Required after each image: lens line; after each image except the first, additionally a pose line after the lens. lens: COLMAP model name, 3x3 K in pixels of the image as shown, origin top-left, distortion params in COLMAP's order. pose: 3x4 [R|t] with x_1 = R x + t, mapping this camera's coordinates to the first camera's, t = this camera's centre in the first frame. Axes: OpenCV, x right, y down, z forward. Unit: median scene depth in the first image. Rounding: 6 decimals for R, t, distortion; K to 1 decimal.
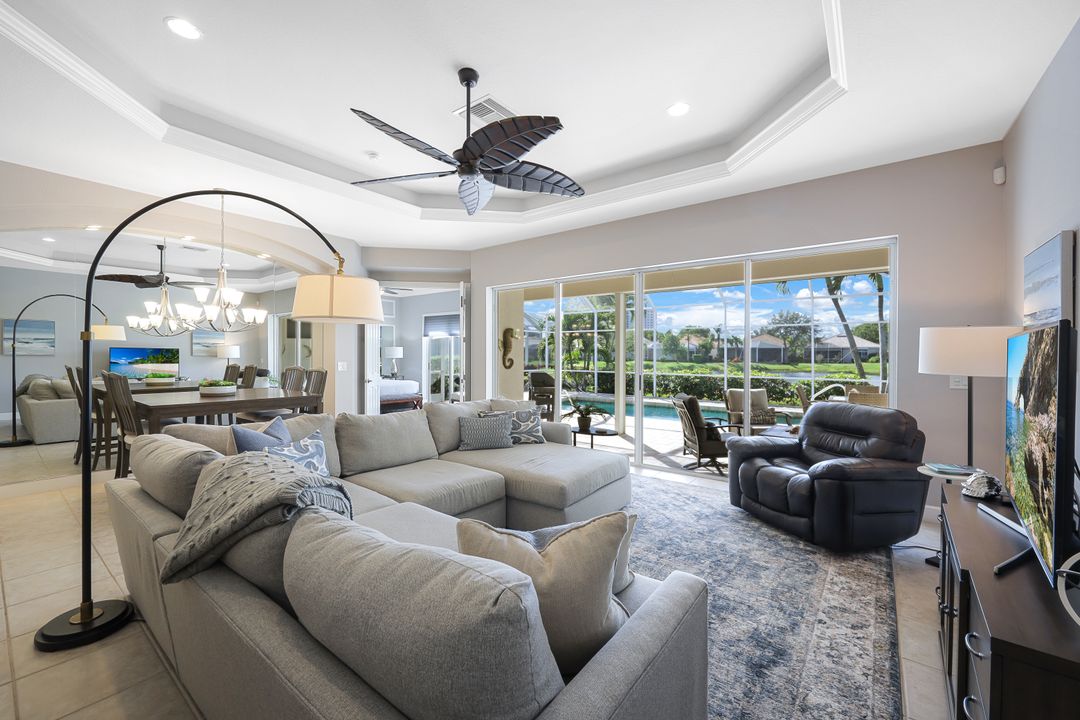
lens RADIAL K [[440.7, 0, 534.7], [0, 440.7, 356.0], [0, 0, 1]] dist [-0.000198, -0.000355]
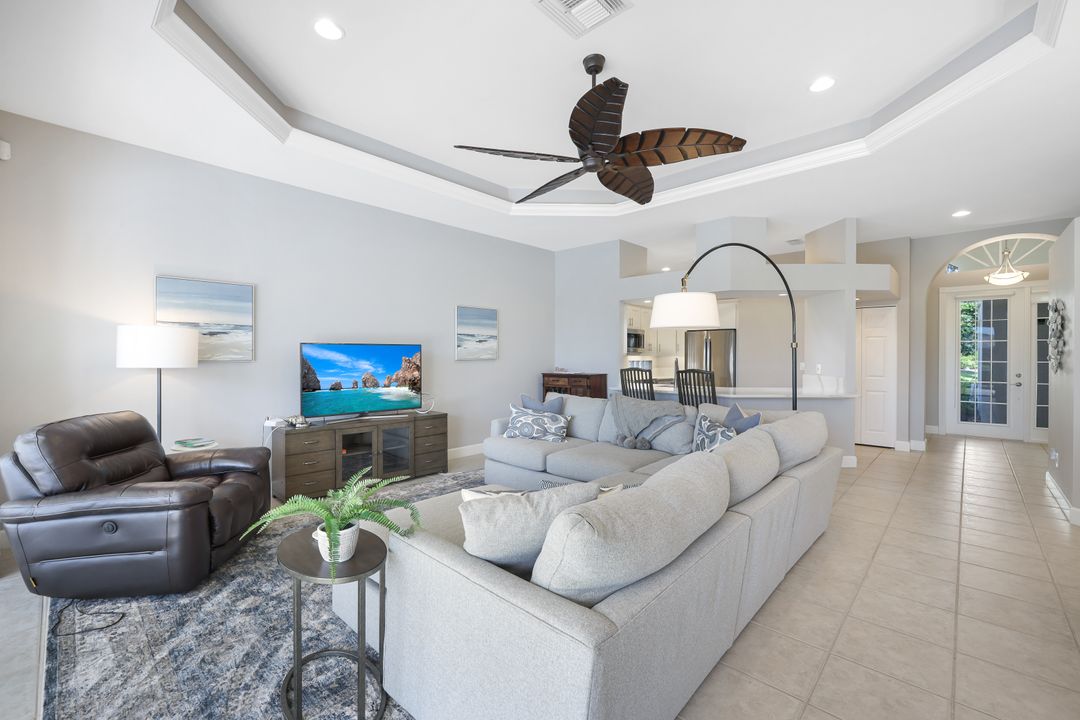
lens RADIAL K [[452.8, 0, 538.0], [0, 452.8, 359.5], [0, 0, 1]] dist [0.000973, 0.000239]
pose [[-0.995816, -0.008738, 0.090958, -0.035410], [-0.007396, 0.999859, 0.015078, -0.001618], [-0.091077, 0.014342, -0.995741, 0.561069]]
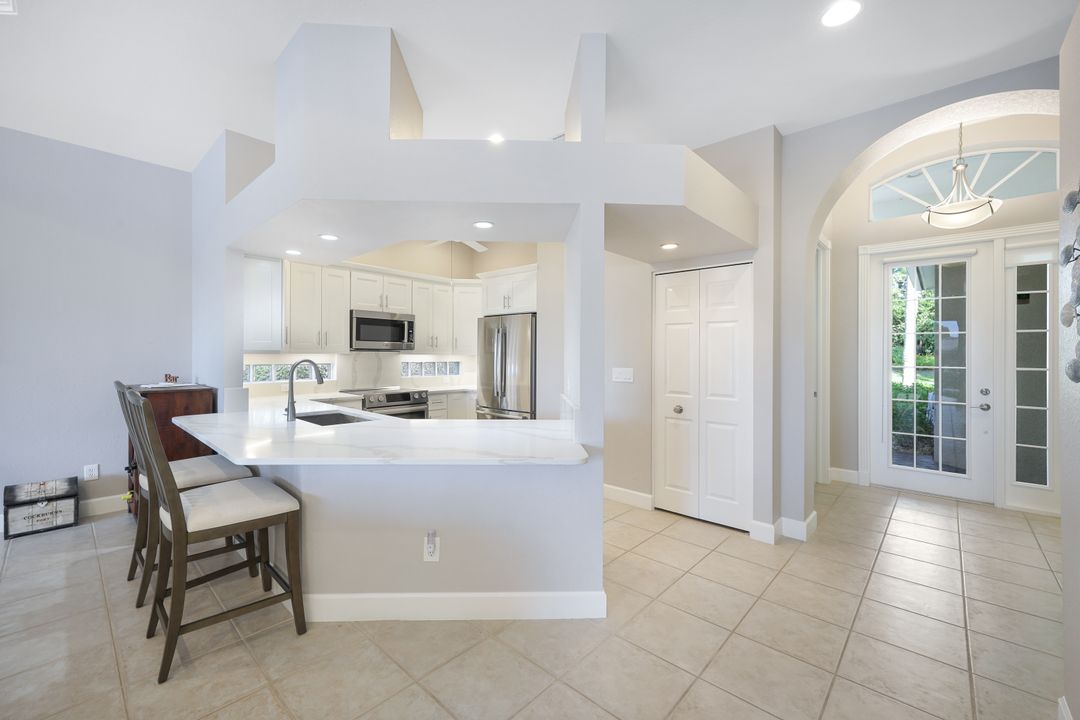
lens RADIAL K [[440.7, 0, 534.7], [0, 440.7, 356.0], [0, 0, 1]] dist [-0.000198, -0.000355]
pose [[-0.996431, -0.014018, 0.083234, -0.320728], [-0.013152, 0.999854, 0.010936, -0.003363], [-0.083375, 0.009802, -0.996470, 0.246168]]
